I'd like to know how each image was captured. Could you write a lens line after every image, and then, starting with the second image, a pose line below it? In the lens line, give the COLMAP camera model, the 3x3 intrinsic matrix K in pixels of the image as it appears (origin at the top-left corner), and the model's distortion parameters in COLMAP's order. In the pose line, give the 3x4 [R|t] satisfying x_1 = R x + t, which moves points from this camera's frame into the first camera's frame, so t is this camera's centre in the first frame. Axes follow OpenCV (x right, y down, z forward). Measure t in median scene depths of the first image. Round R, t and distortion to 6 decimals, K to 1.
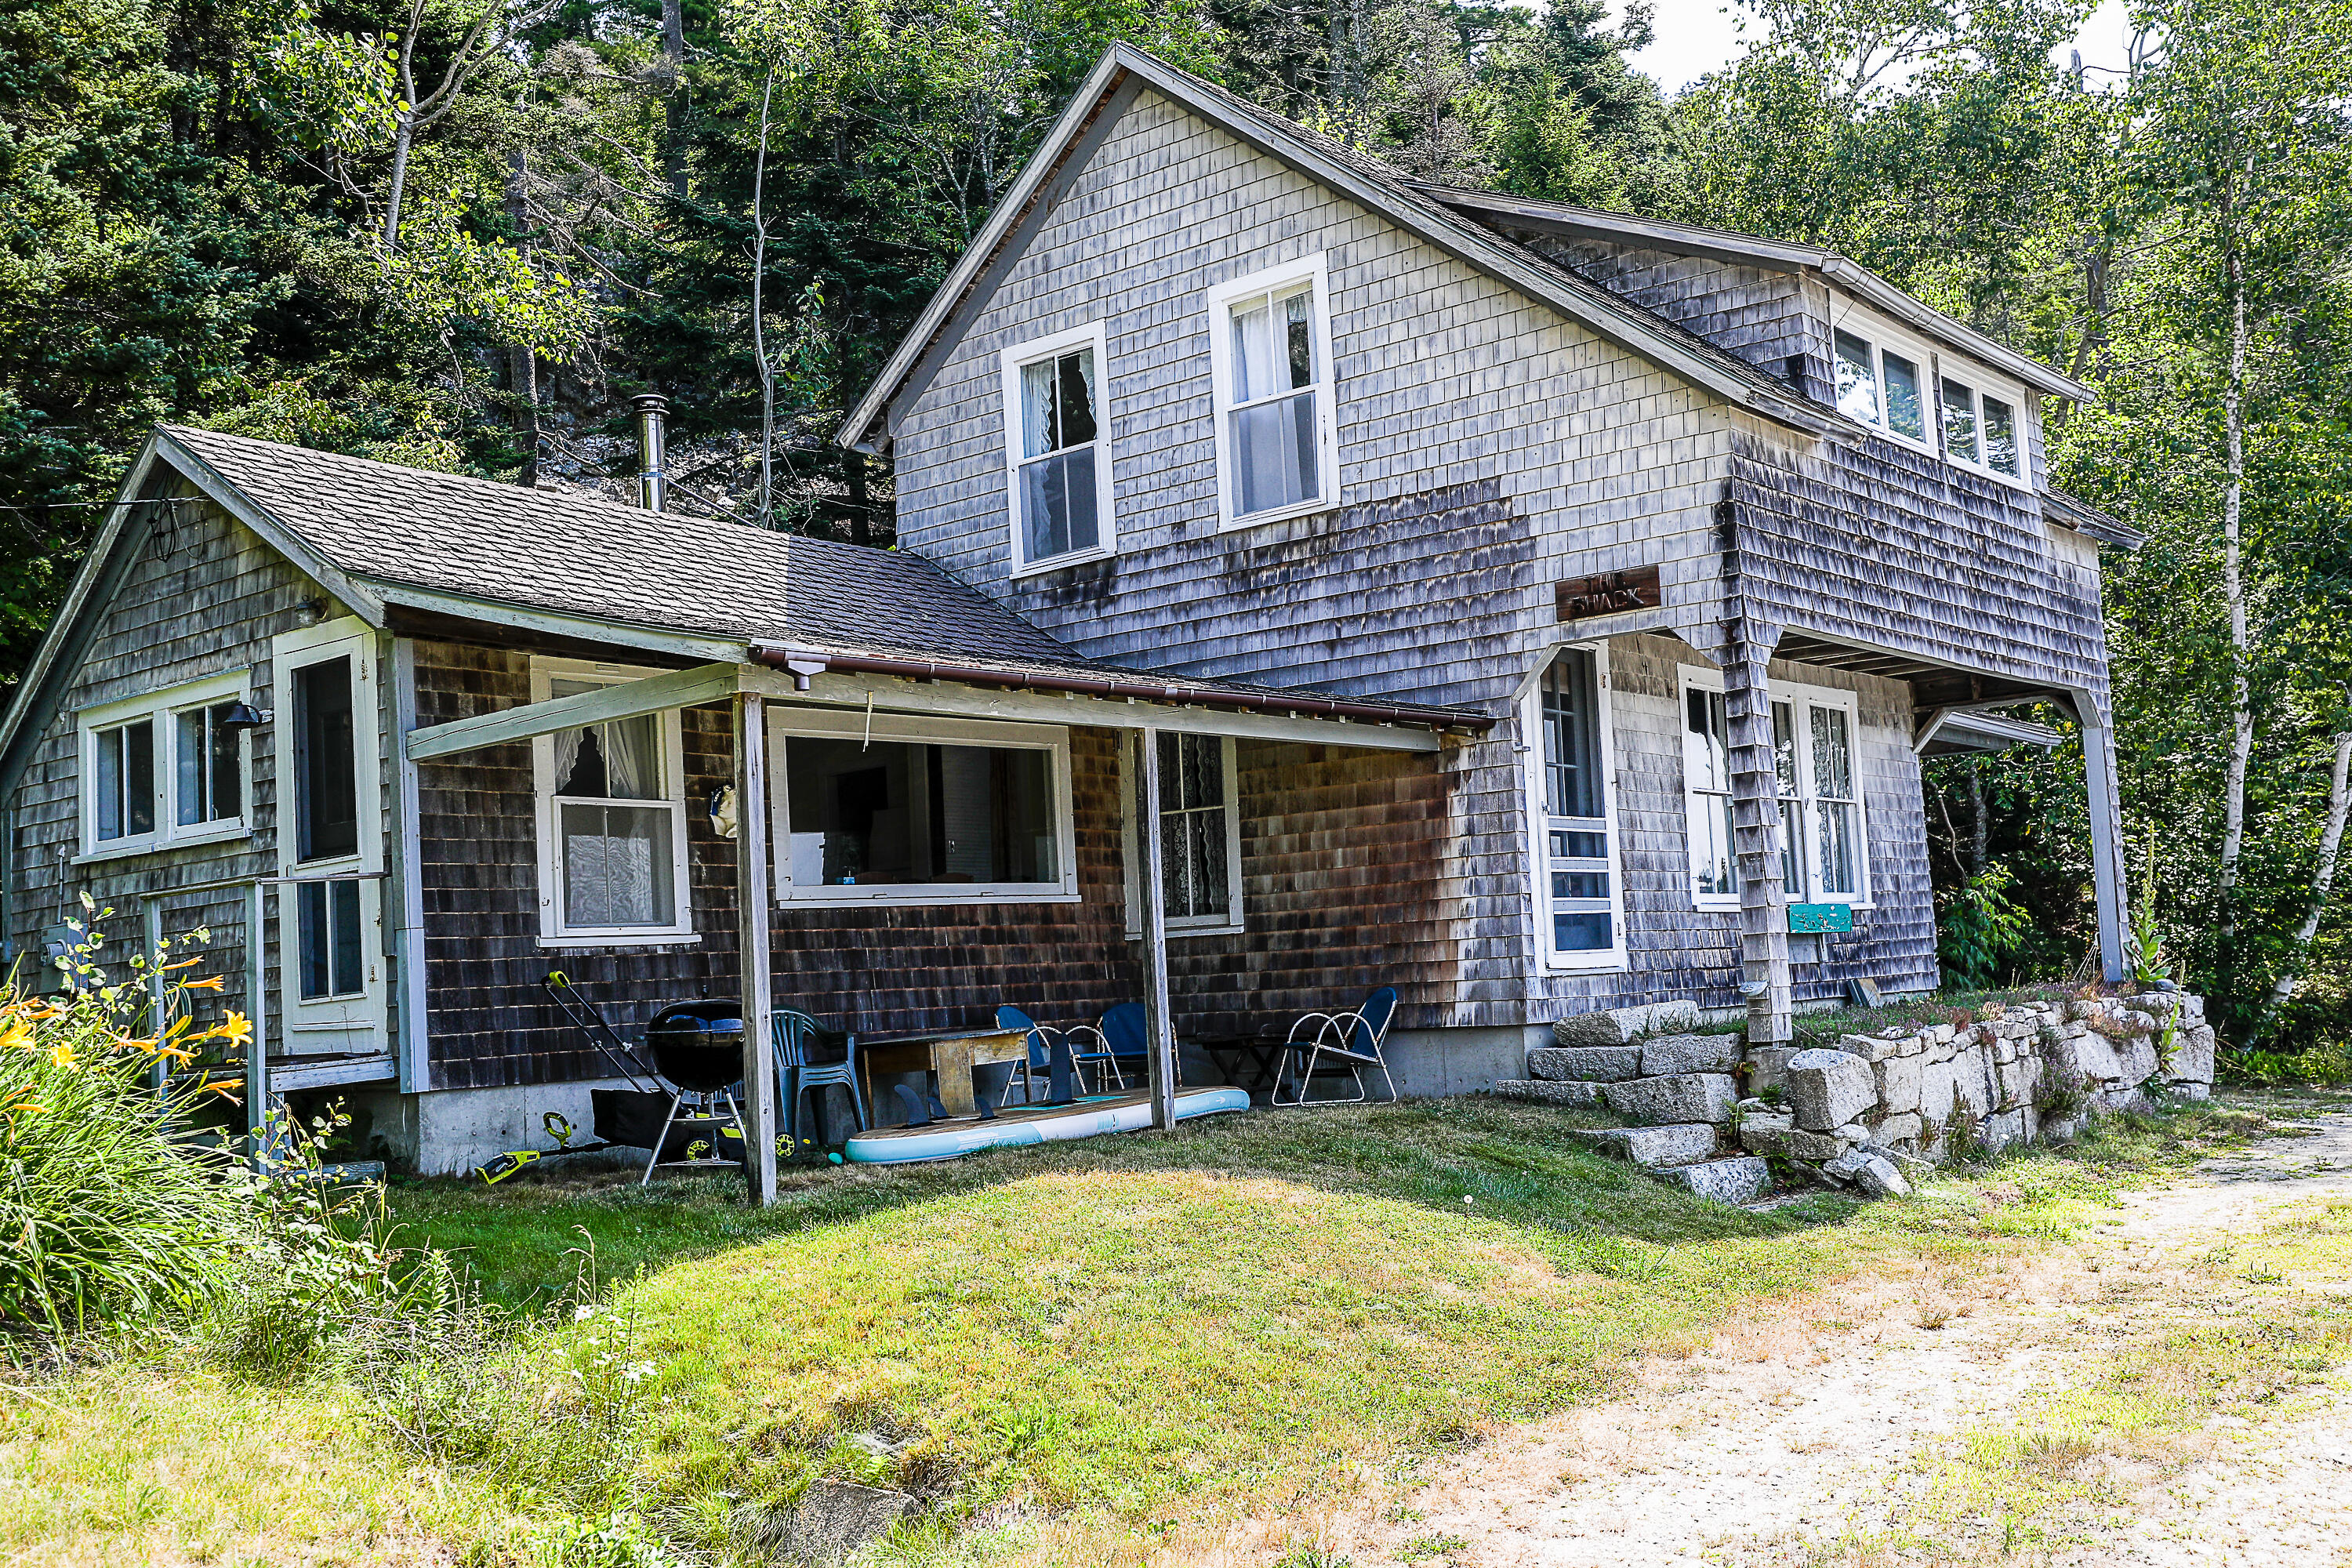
lens RADIAL K [[2276.8, 0, 1176.0], [0, 2276.8, 784.0], [0, 0, 1]] dist [0.003148, 0.000509]
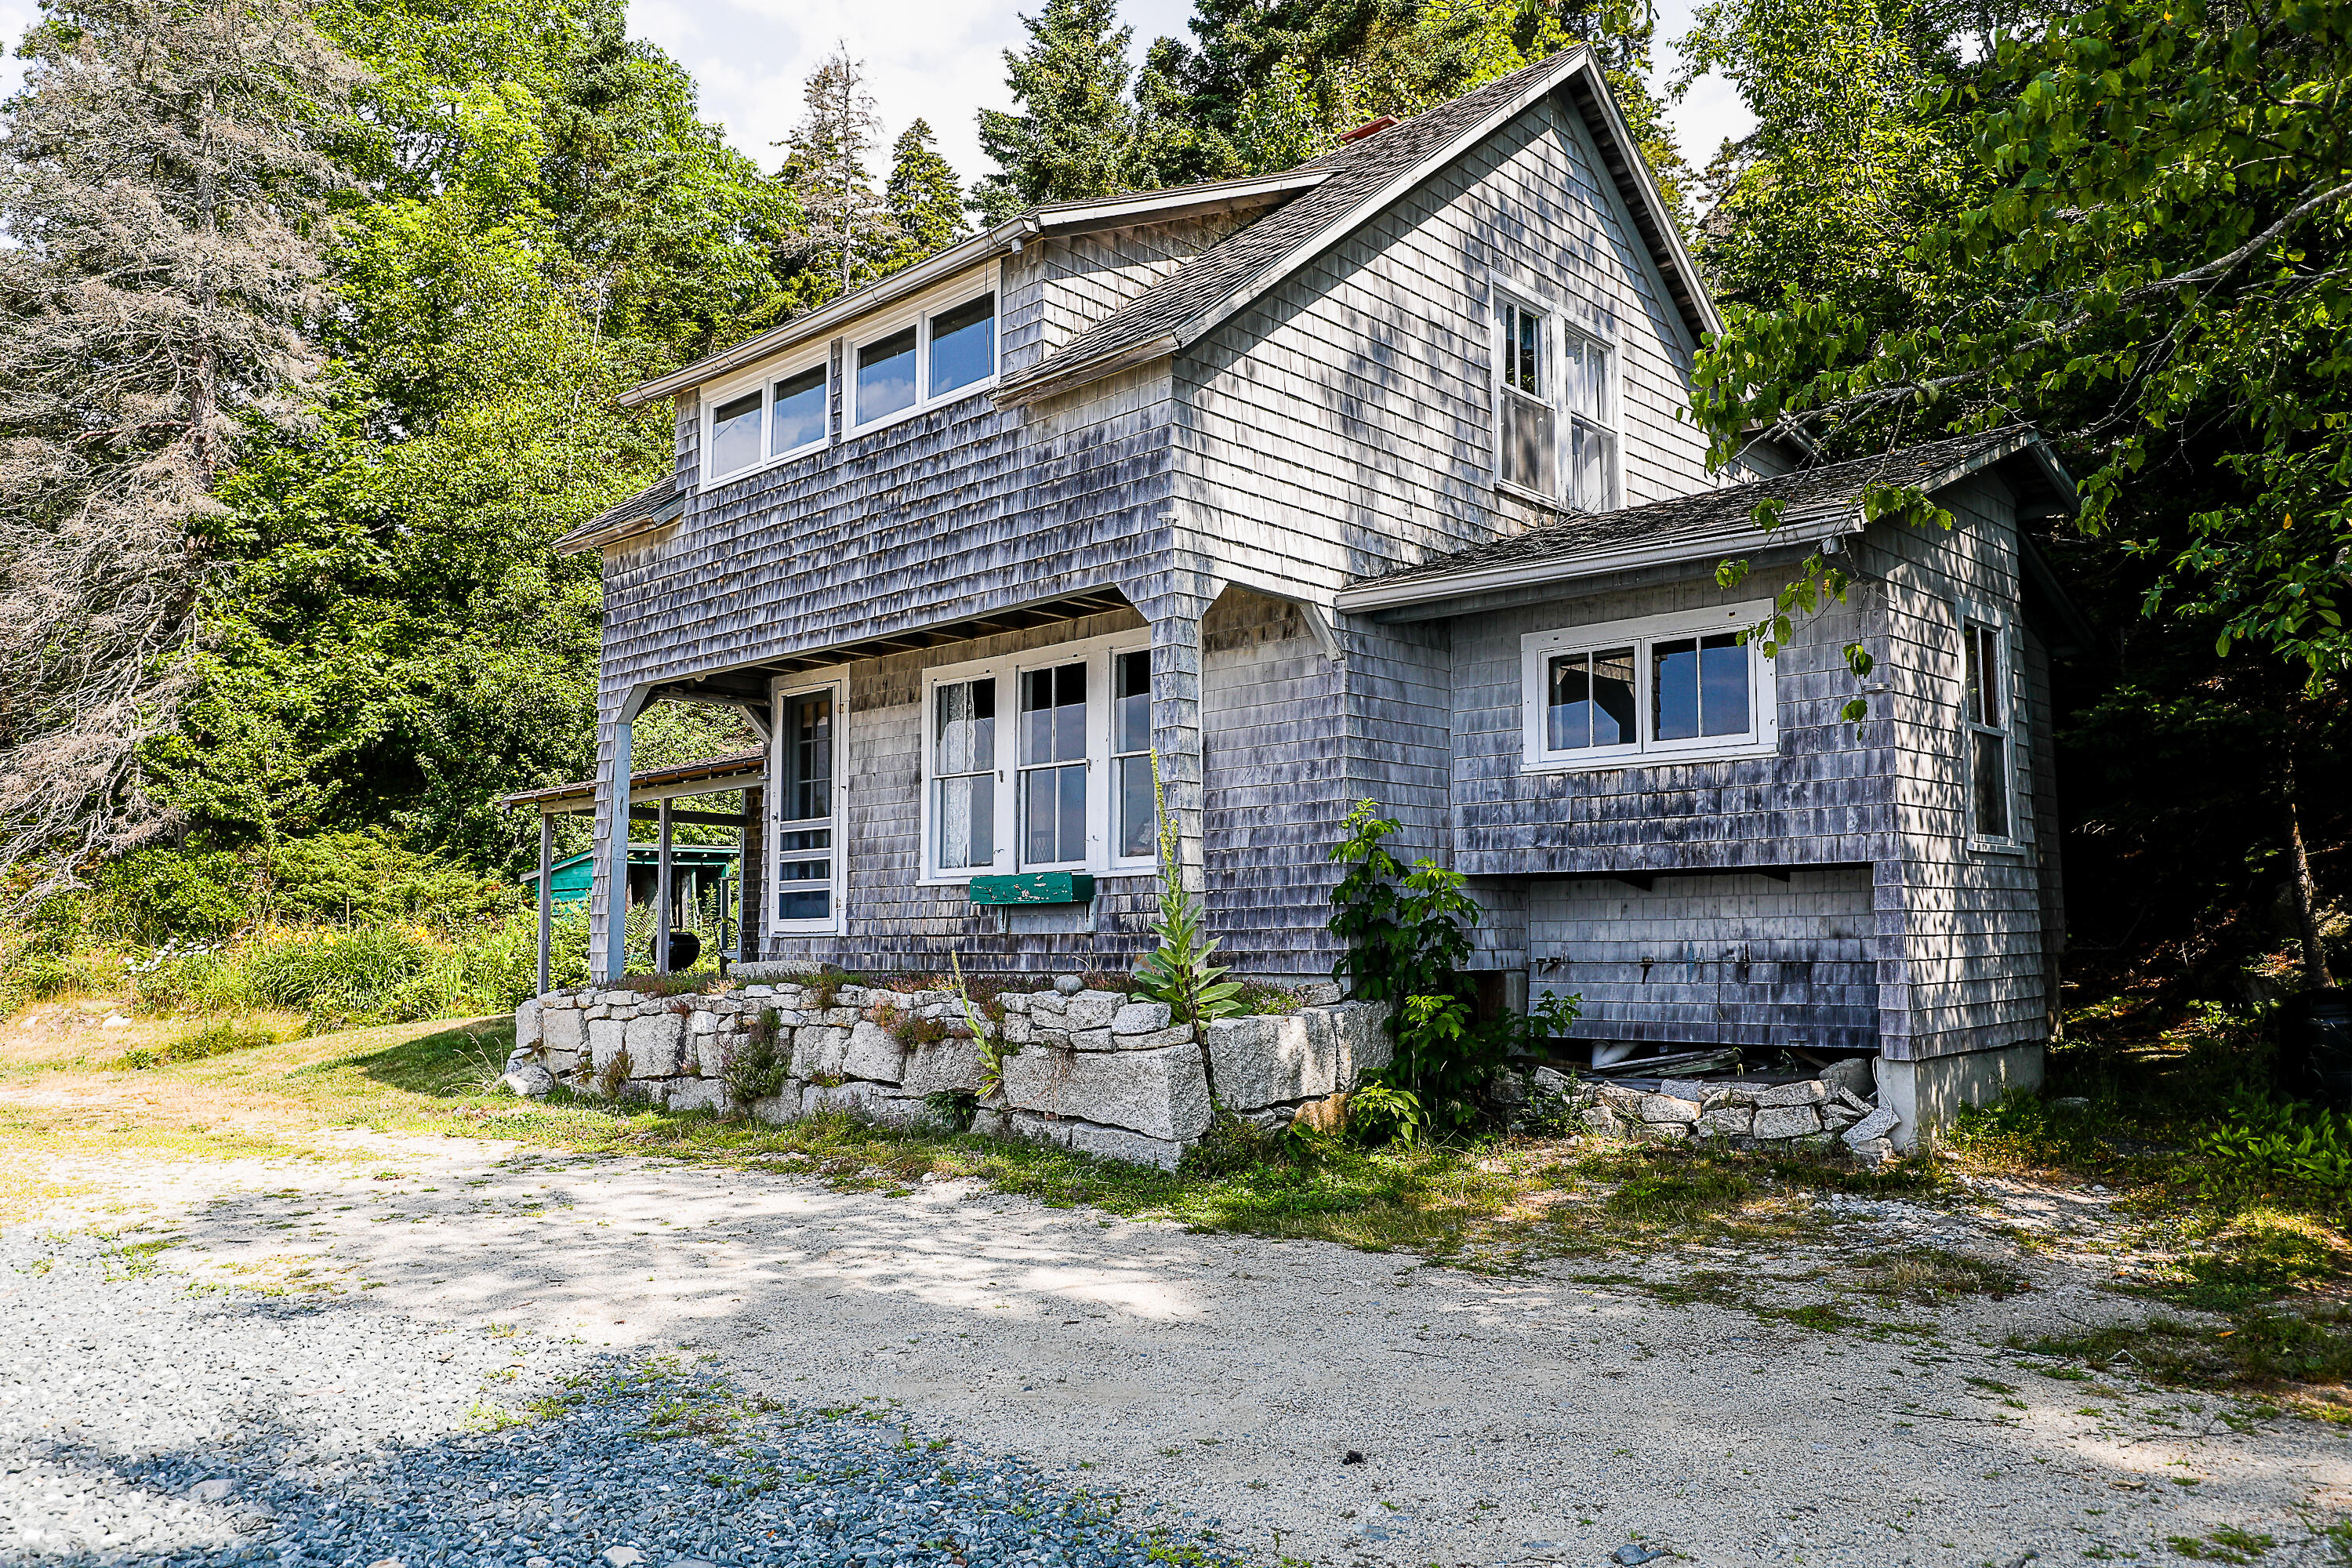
lens RADIAL K [[1696.1, 0, 1176.0], [0, 1696.1, 784.0], [0, 0, 1]] dist [0.000171, 0.000033]
pose [[-0.071462, -0.044168, -0.996465, 1.145051], [0.099756, 0.993694, -0.051200, 0.065872], [0.992442, -0.103062, -0.066605, 1.270431]]
